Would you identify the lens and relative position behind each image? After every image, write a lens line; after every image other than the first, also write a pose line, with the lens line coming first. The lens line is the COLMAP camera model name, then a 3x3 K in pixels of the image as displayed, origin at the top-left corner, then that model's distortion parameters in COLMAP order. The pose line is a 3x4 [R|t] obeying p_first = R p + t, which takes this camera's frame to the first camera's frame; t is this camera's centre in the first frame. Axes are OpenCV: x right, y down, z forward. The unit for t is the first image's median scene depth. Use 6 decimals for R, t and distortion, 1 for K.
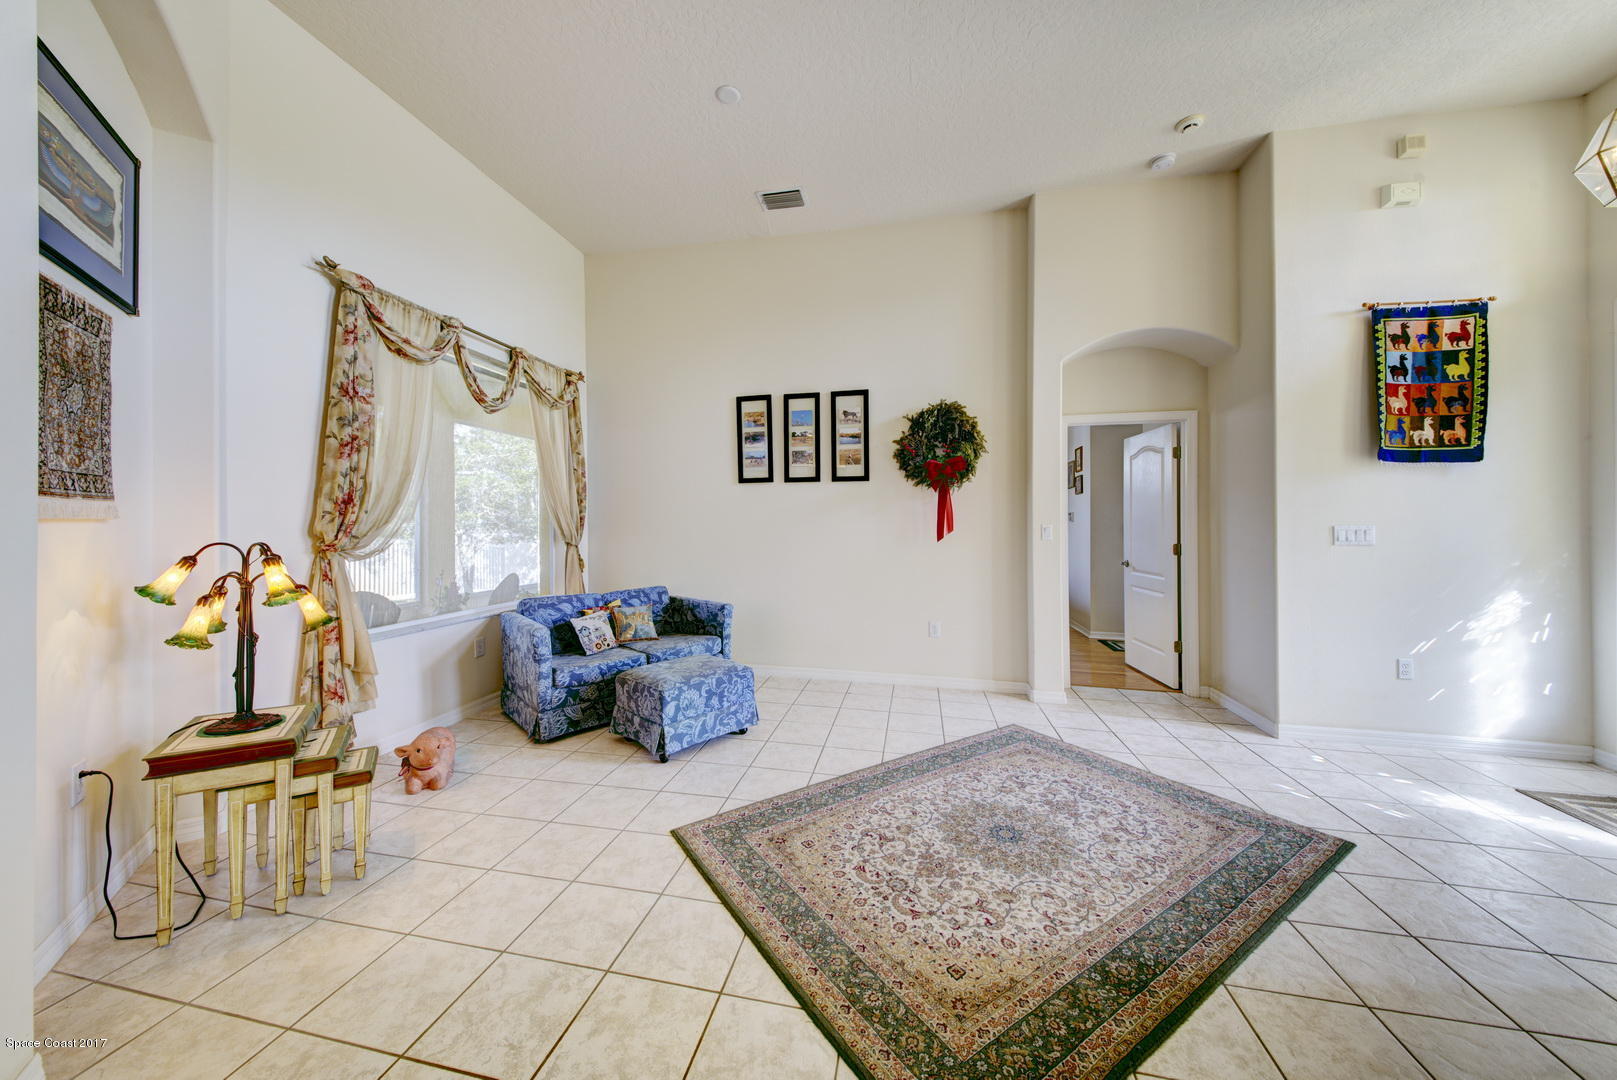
lens RADIAL K [[568.2, 0, 810.7], [0, 568.2, 519.9], [0, 0, 1]] dist [0.038690, -0.013914]
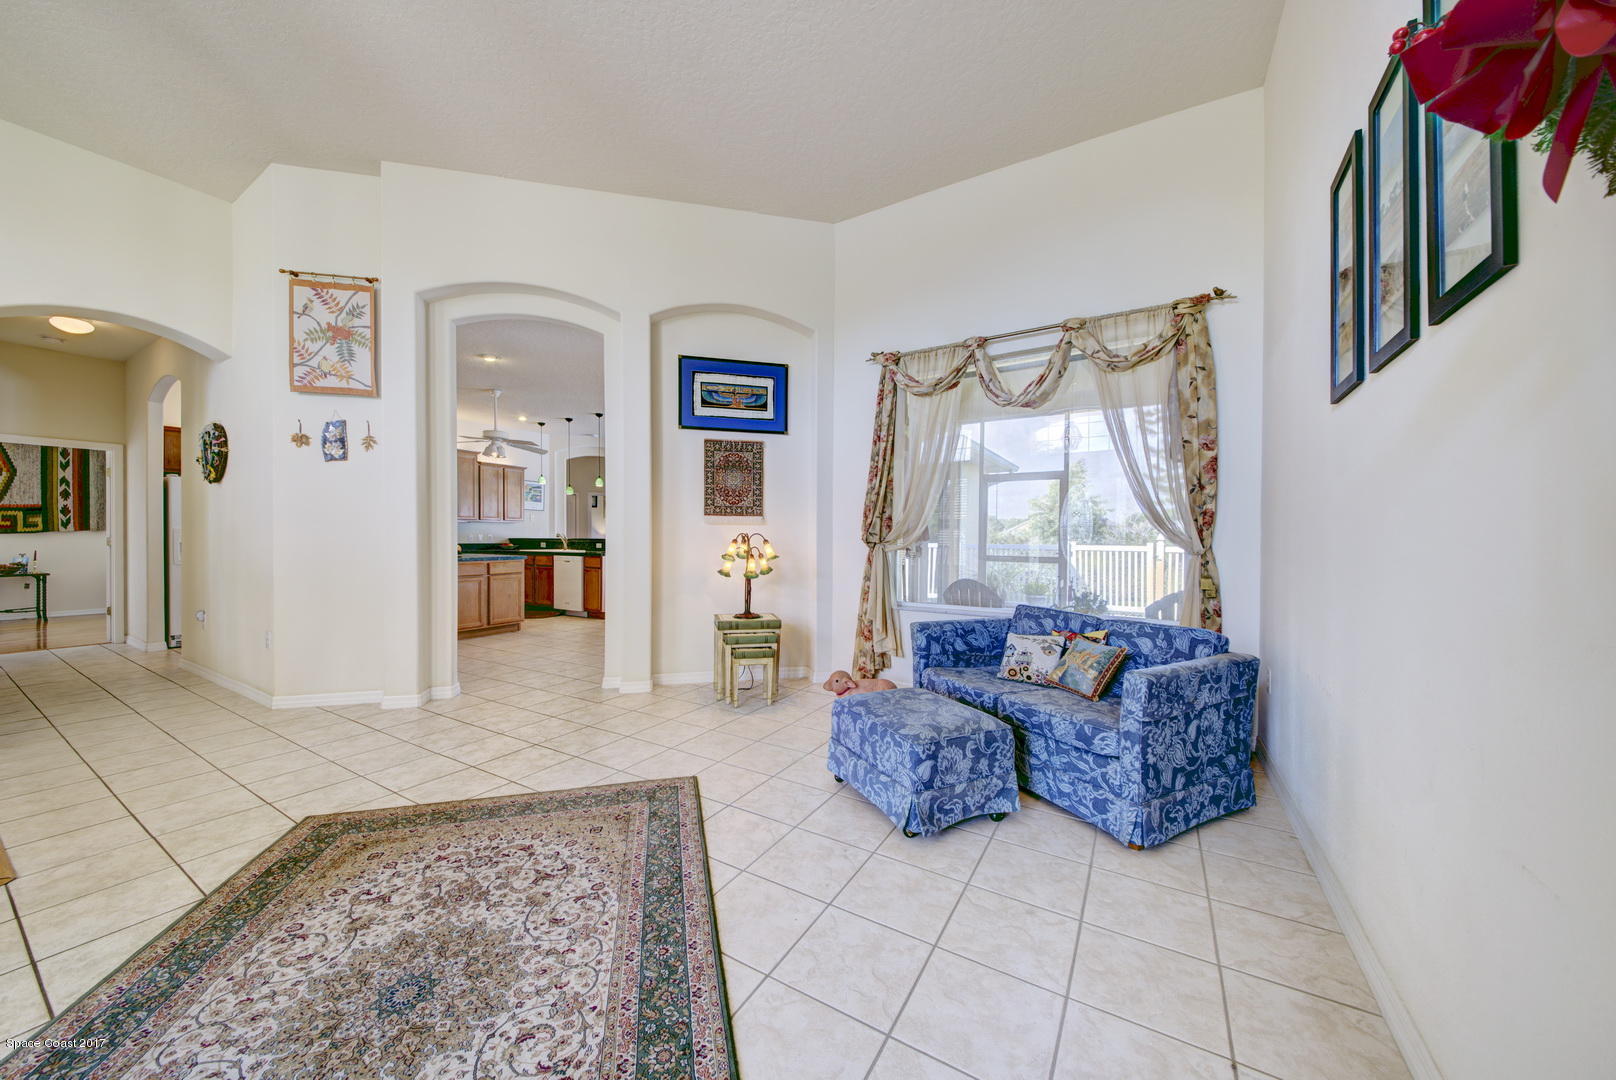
lens RADIAL K [[560.8, 0, 808.0], [0, 560.8, 540.0], [0, 0, 1]] dist [0.020404, -0.013778]
pose [[-0.347173, -0.002689, -0.937797, 0.511985], [0.005285, 0.999974, -0.004824, 0.042111], [0.937786, -0.006631, -0.347150, 1.093639]]
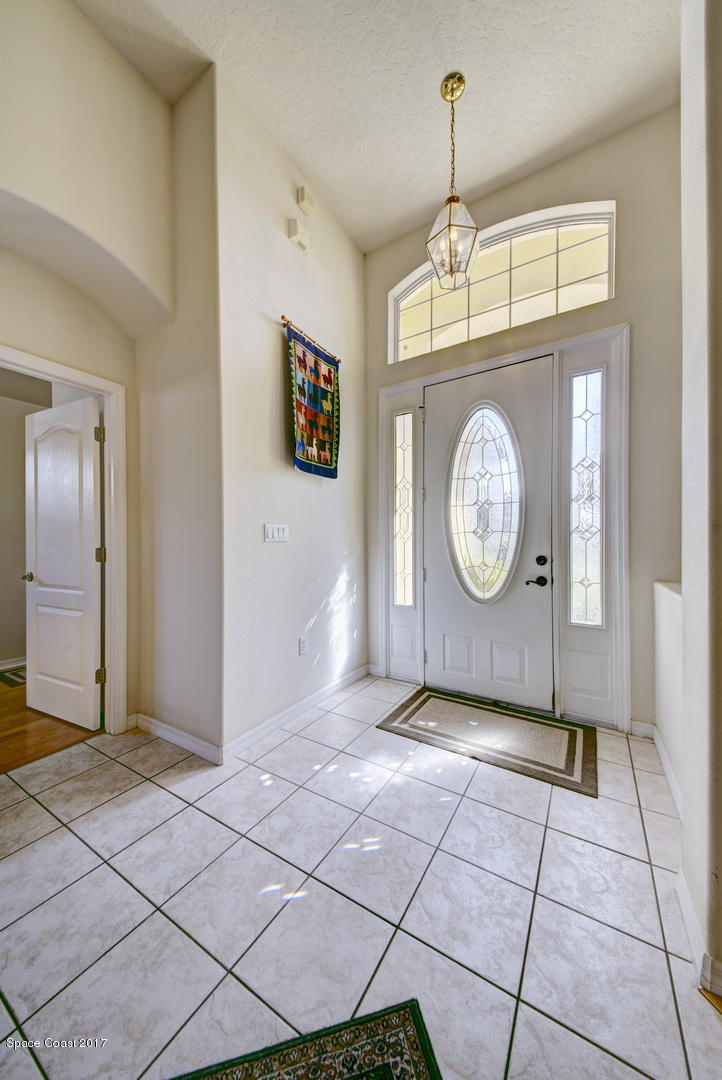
lens RADIAL K [[366.9, 0, 364.3], [0, 366.9, 538.9], [0, 0, 1]] dist [0.080821, -0.033697]
pose [[0.358591, -0.002663, 0.933491, 0.361156], [-0.006347, 0.999966, 0.005291, 0.034335], [-0.933473, -0.007822, 0.358562, 0.615662]]
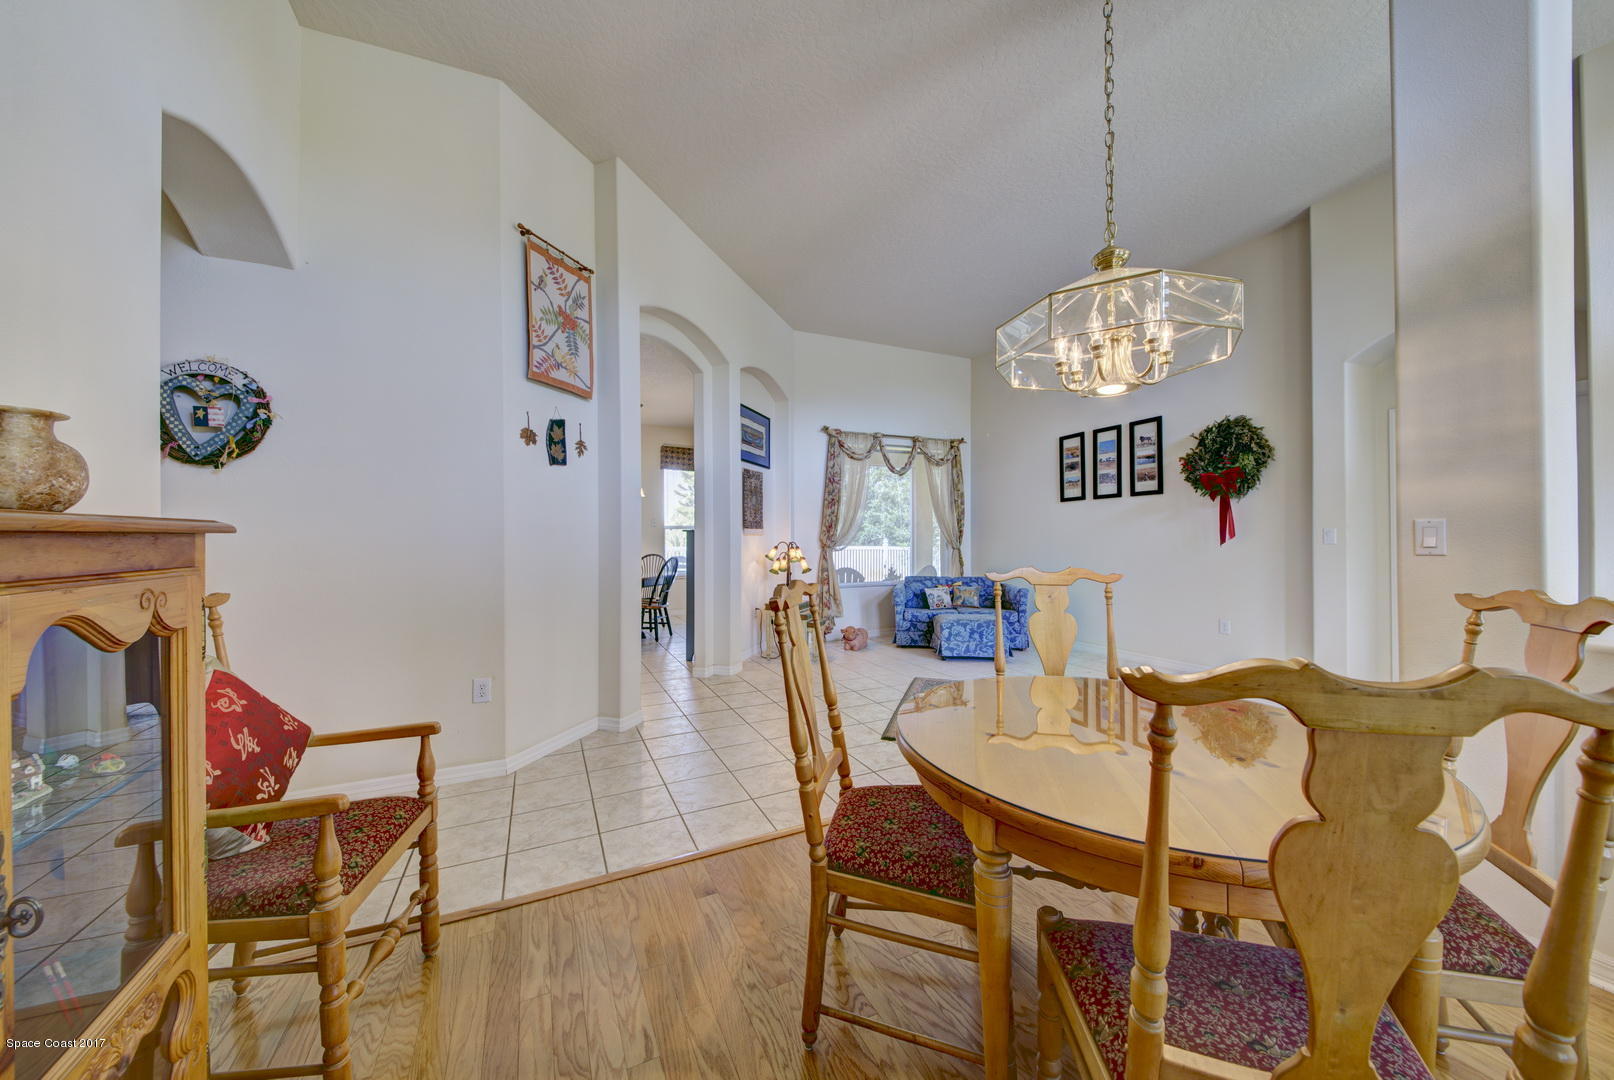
lens RADIAL K [[560.1, 0, 807.0], [0, 560.1, 540.0], [0, 0, 1]] dist [0.020404, -0.013778]
pose [[0.597851, -0.004779, -0.801593, 0.810237], [0.018666, 0.999794, 0.007961, 0.004301], [0.801390, -0.019722, 0.597817, -0.380275]]
